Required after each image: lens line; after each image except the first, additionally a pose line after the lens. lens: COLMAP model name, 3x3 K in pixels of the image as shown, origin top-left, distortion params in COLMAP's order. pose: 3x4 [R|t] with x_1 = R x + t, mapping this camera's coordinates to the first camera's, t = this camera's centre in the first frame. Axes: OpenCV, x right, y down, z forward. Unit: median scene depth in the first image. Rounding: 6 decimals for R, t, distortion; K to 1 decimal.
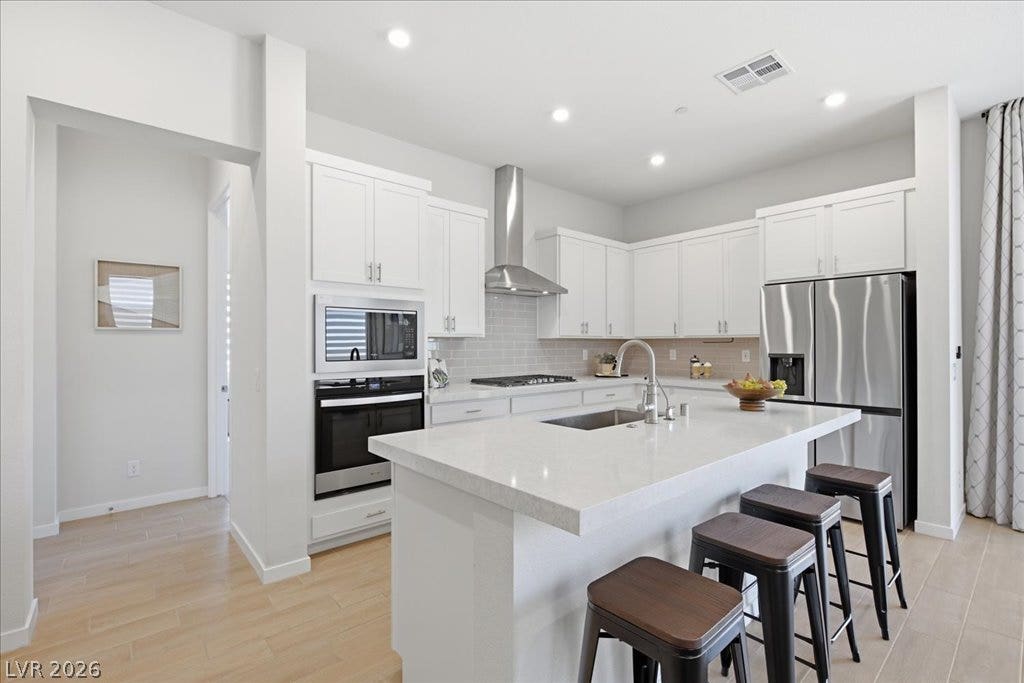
lens RADIAL K [[462.1, 0, 512.4], [0, 462.1, 340.9], [0, 0, 1]] dist [-0.001086, -0.000105]
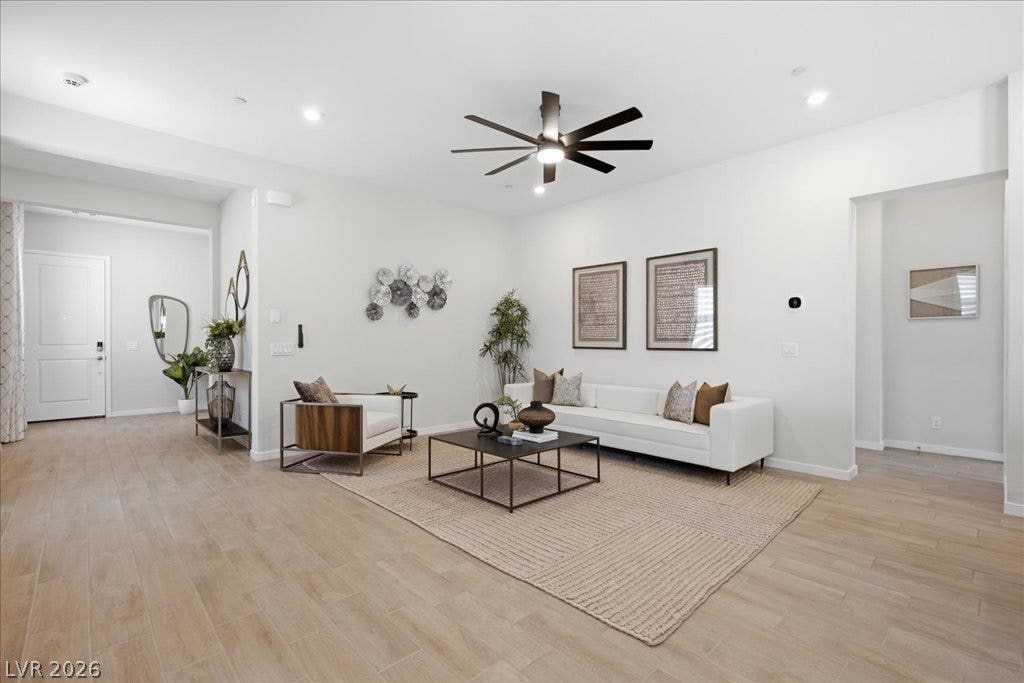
lens RADIAL K [[462.1, 0, 512.4], [0, 462.1, 340.9], [0, 0, 1]] dist [-0.001086, -0.000105]
pose [[0.040171, 0.001008, -0.999192, 0.439297], [0.005831, 0.999982, 0.001243, 0.030493], [0.999176, -0.005876, 0.040164, -0.261291]]
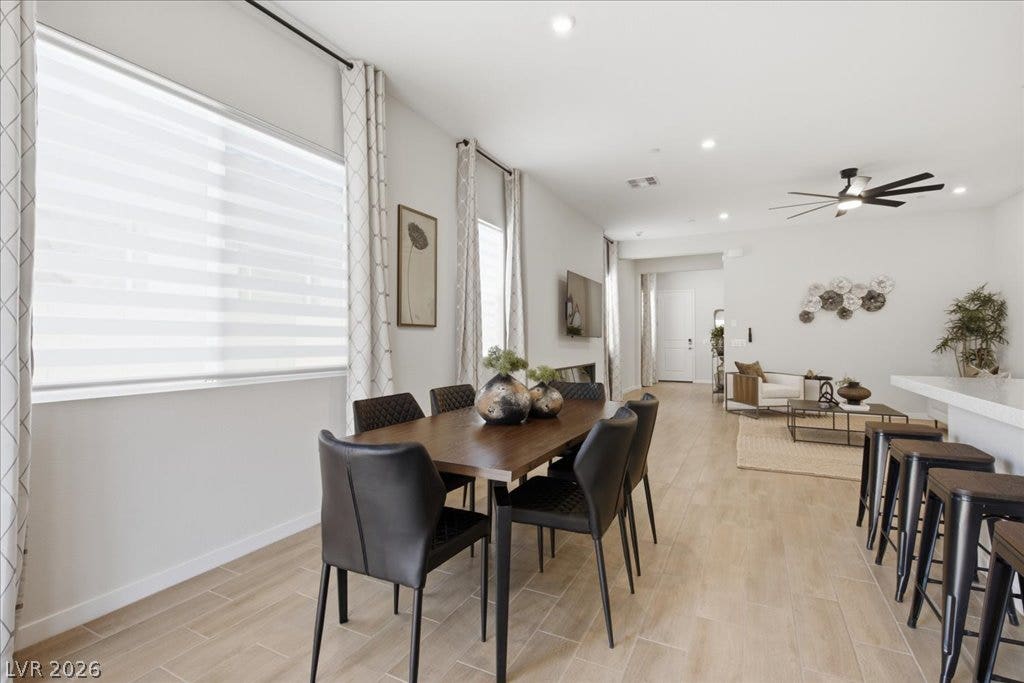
lens RADIAL K [[465.3, 0, 515.5], [0, 465.3, 333.9], [0, 0, 1]] dist [-0.002753, -0.000444]
pose [[-0.927131, -0.001698, -0.374733, 0.880762], [0.004804, 0.999854, -0.016417, 0.038976], [0.374706, -0.017021, -0.926988, 0.728246]]
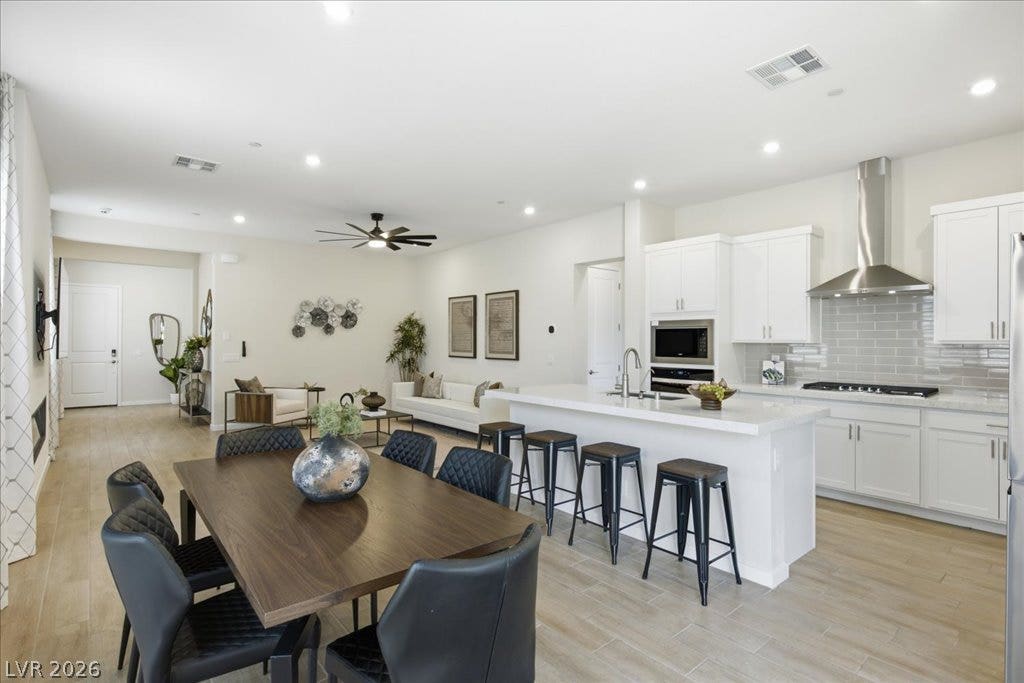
lens RADIAL K [[499.3, 0, 513.4], [0, 499.3, 337.9], [0, 0, 1]] dist [-0.001227, 0.000357]
pose [[-0.008460, -0.003733, -0.999957, 1.192897], [0.003233, 0.999988, -0.003761, -0.018999], [0.999959, -0.003265, -0.008448, 0.335288]]
